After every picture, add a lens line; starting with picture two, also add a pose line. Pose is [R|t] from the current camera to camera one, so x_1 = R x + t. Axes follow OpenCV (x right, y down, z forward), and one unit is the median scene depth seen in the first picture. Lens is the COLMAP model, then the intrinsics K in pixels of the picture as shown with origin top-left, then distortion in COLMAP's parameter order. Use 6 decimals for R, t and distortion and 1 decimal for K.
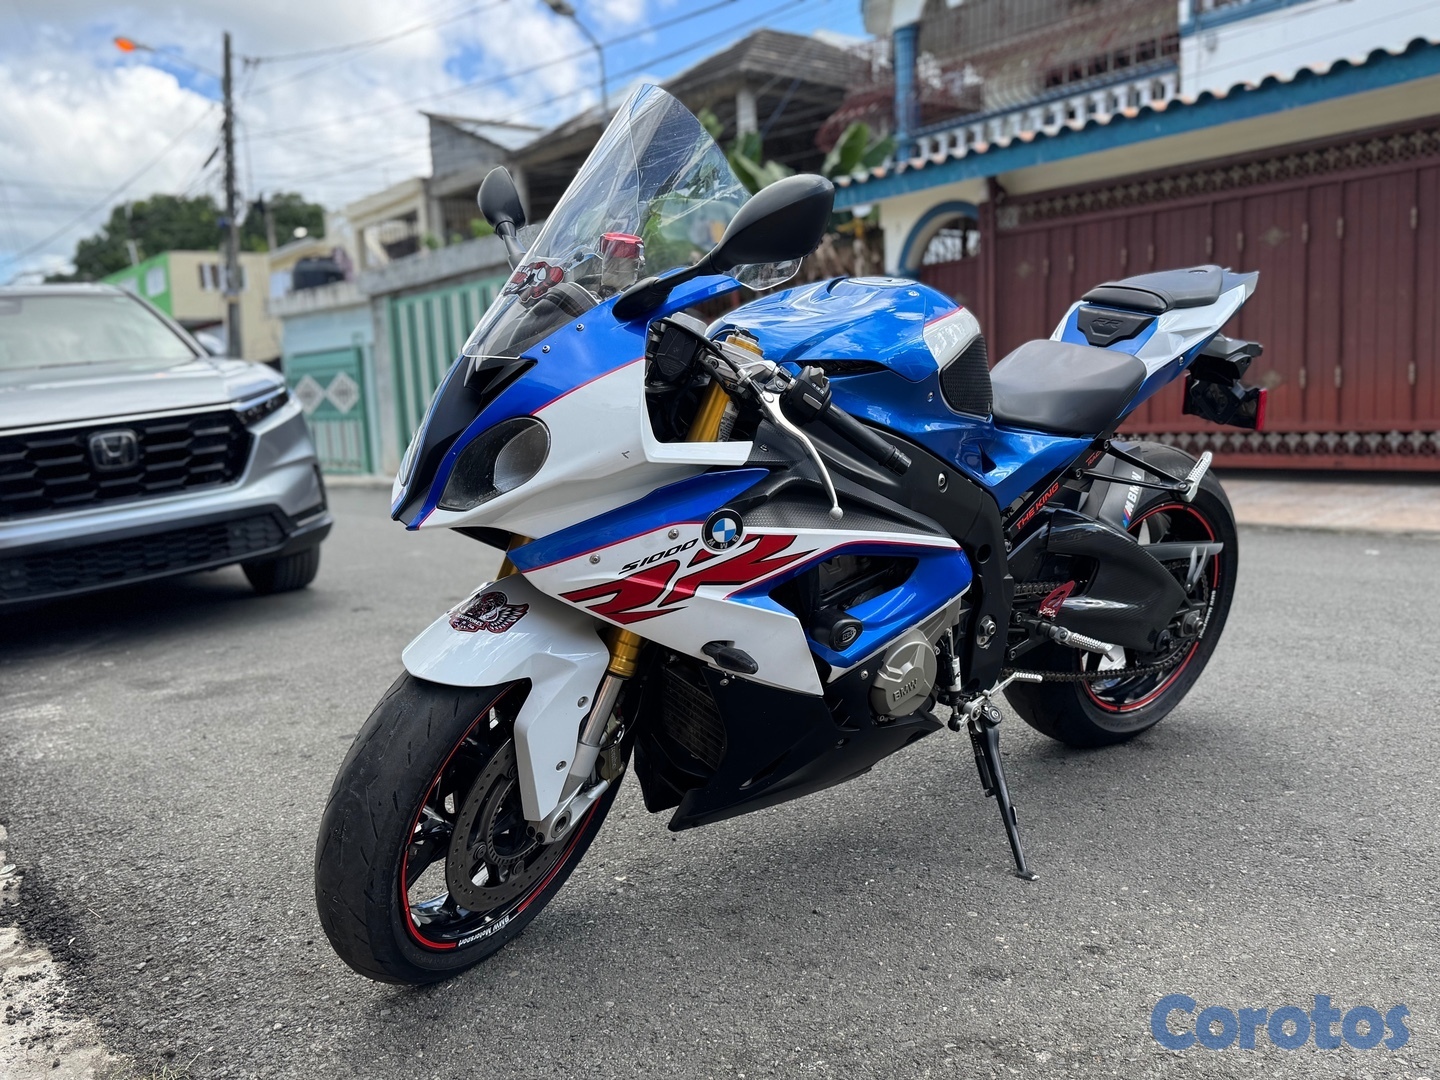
lens RADIAL K [[1240.1, 0, 717.9], [0, 1240.1, 518.5], [0, 0, 1]] dist [0.073229, -0.000574]
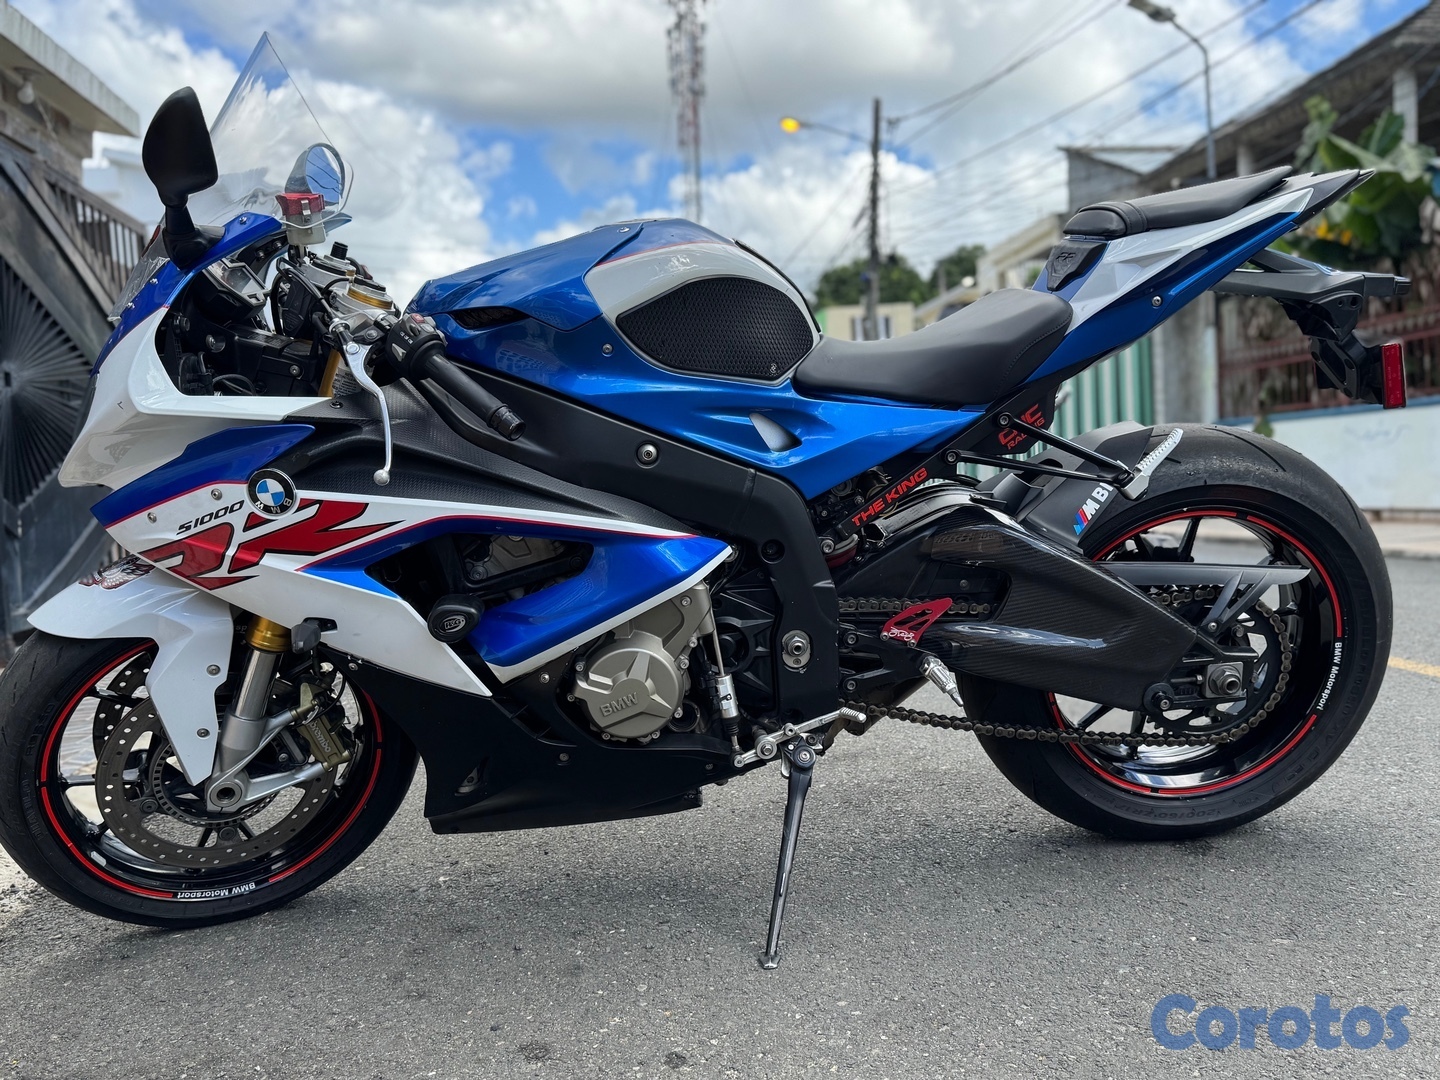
lens RADIAL K [[1244.6, 0, 720.0], [0, 1244.6, 540.0], [0, 0, 1]] dist [0.127434, -0.310323]
pose [[0.847624, 0.033317, -0.529551, 0.618022], [-0.044831, 0.998955, -0.008909, 0.030016], [0.528701, 0.031292, 0.848231, 0.304224]]
